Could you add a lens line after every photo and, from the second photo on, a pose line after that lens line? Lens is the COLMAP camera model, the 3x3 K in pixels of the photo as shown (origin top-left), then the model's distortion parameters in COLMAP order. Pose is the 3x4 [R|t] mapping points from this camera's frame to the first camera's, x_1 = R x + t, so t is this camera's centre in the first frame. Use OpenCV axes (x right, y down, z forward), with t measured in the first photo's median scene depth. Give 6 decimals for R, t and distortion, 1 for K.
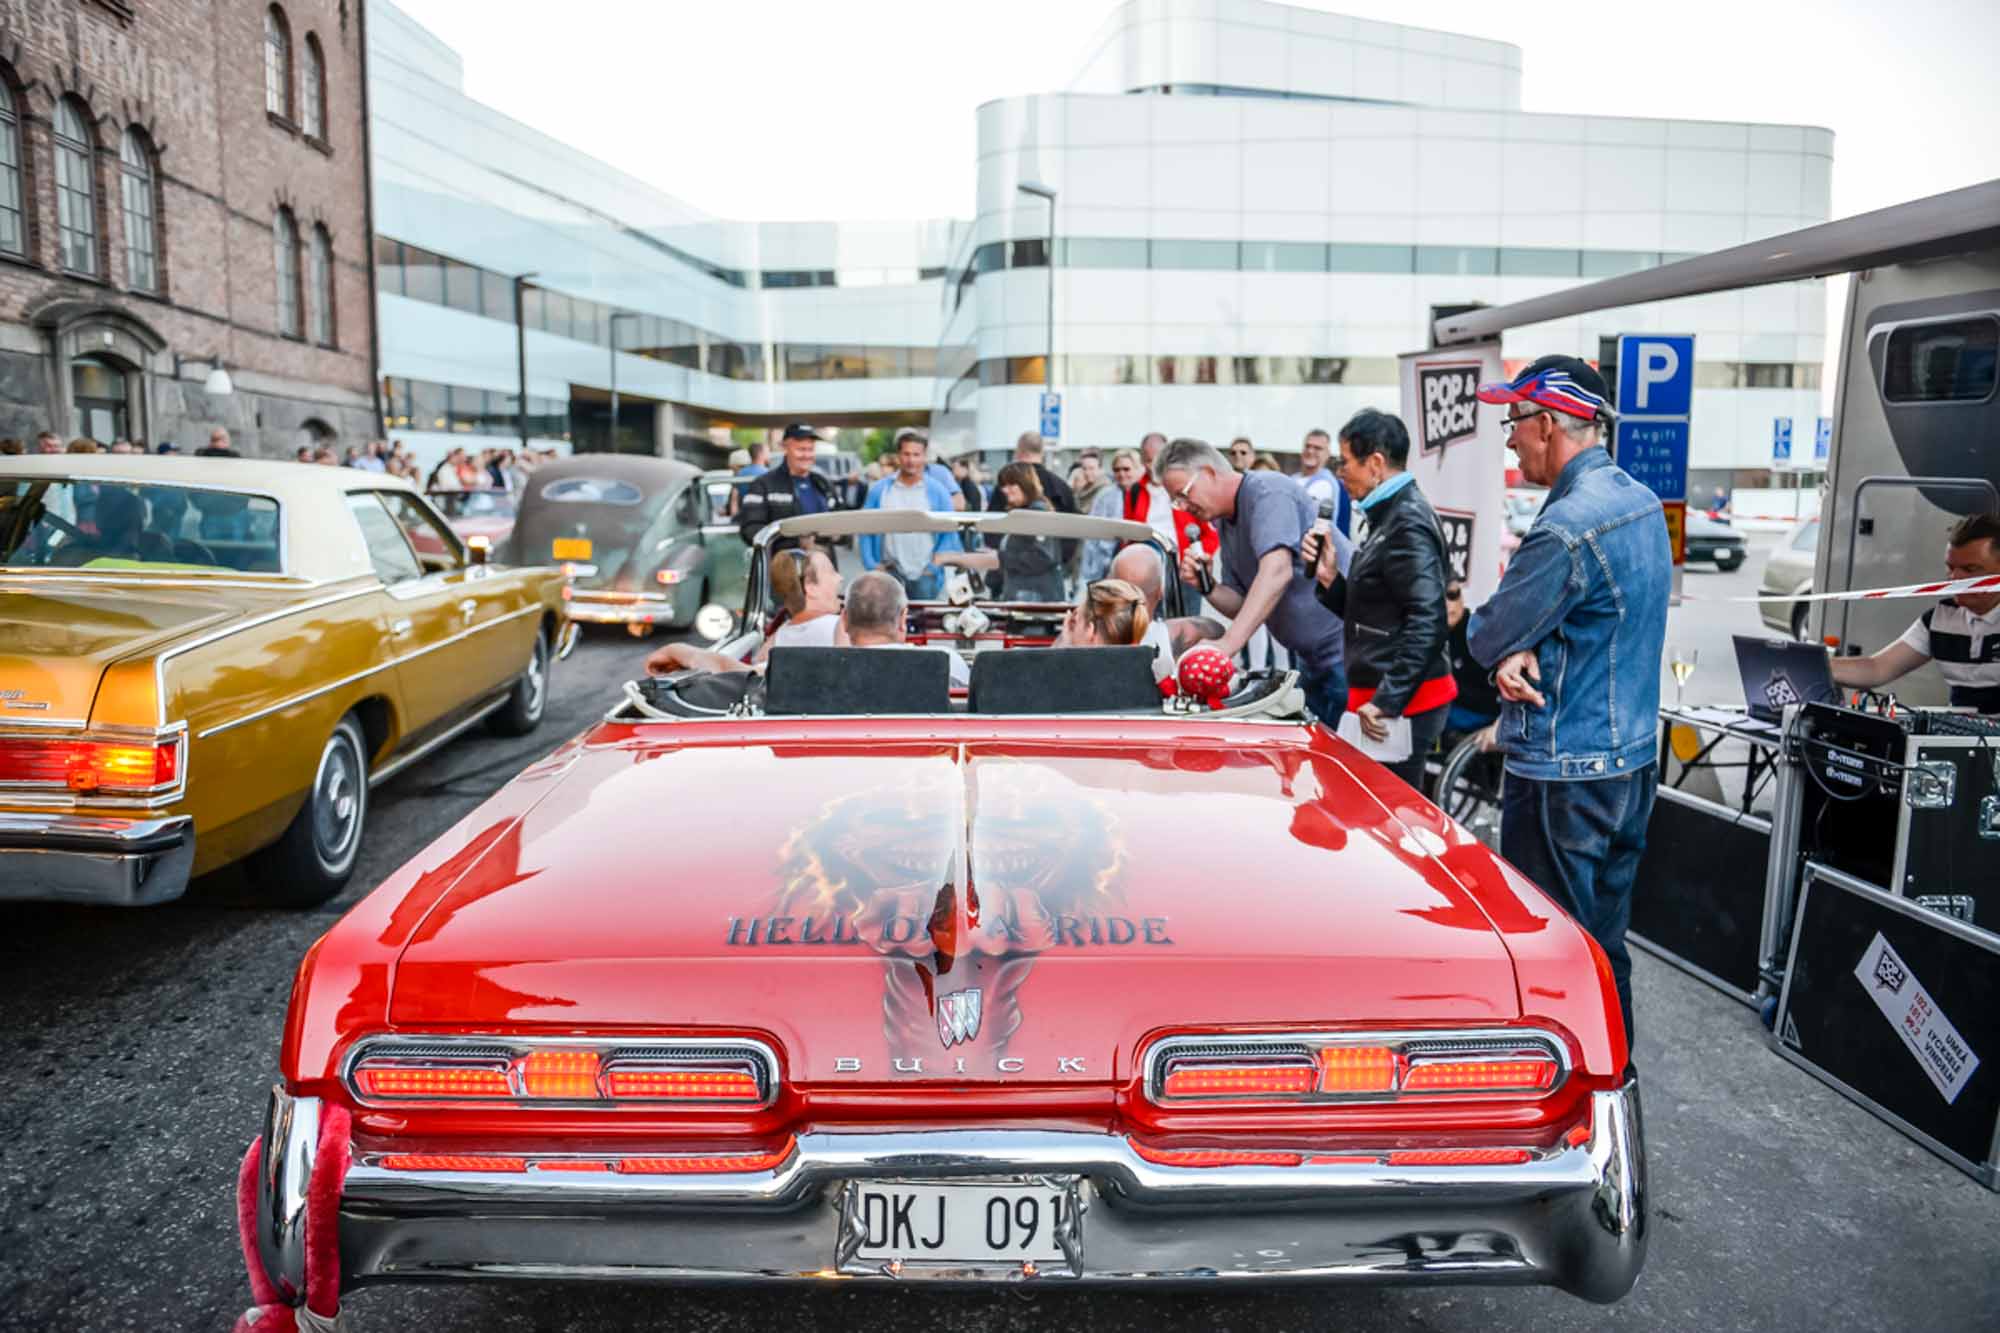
lens RADIAL K [[1447.3, 0, 1000.0], [0, 1447.3, 666.5], [0, 0, 1]] dist [-0.047364, 0.004742]
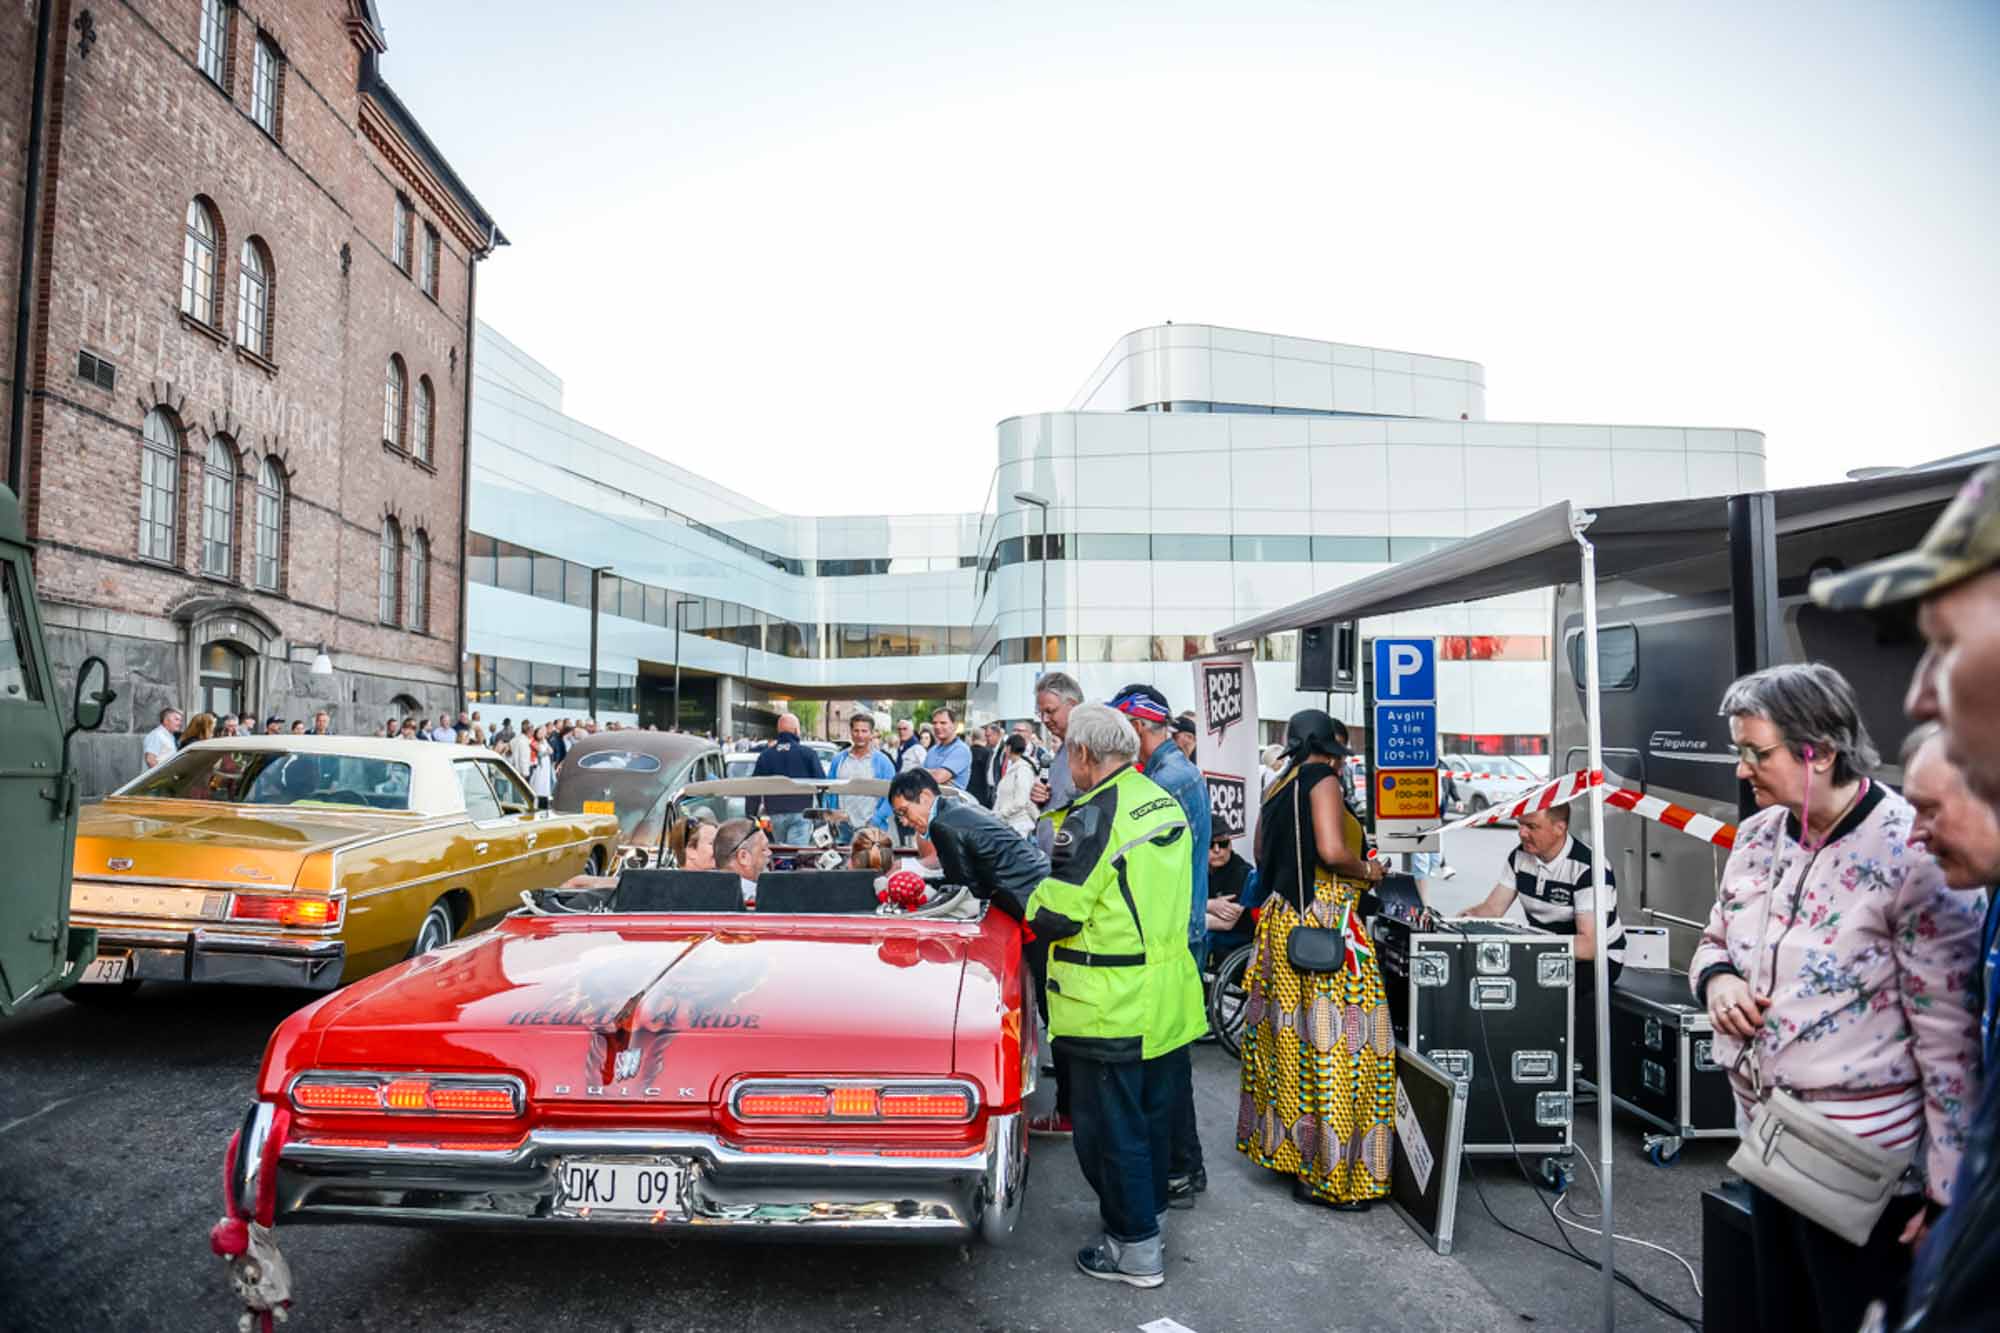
lens RADIAL K [[1379.1, 0, 1003.2], [0, 1379.1, 659.8], [0, 0, 1]] dist [-0.048094, -0.002747]
pose [[0.999256, -0.004594, -0.038281, 0.061425], [-0.002739, 0.981910, -0.189328, 0.008615], [0.038458, 0.189292, 0.981167, -0.089814]]
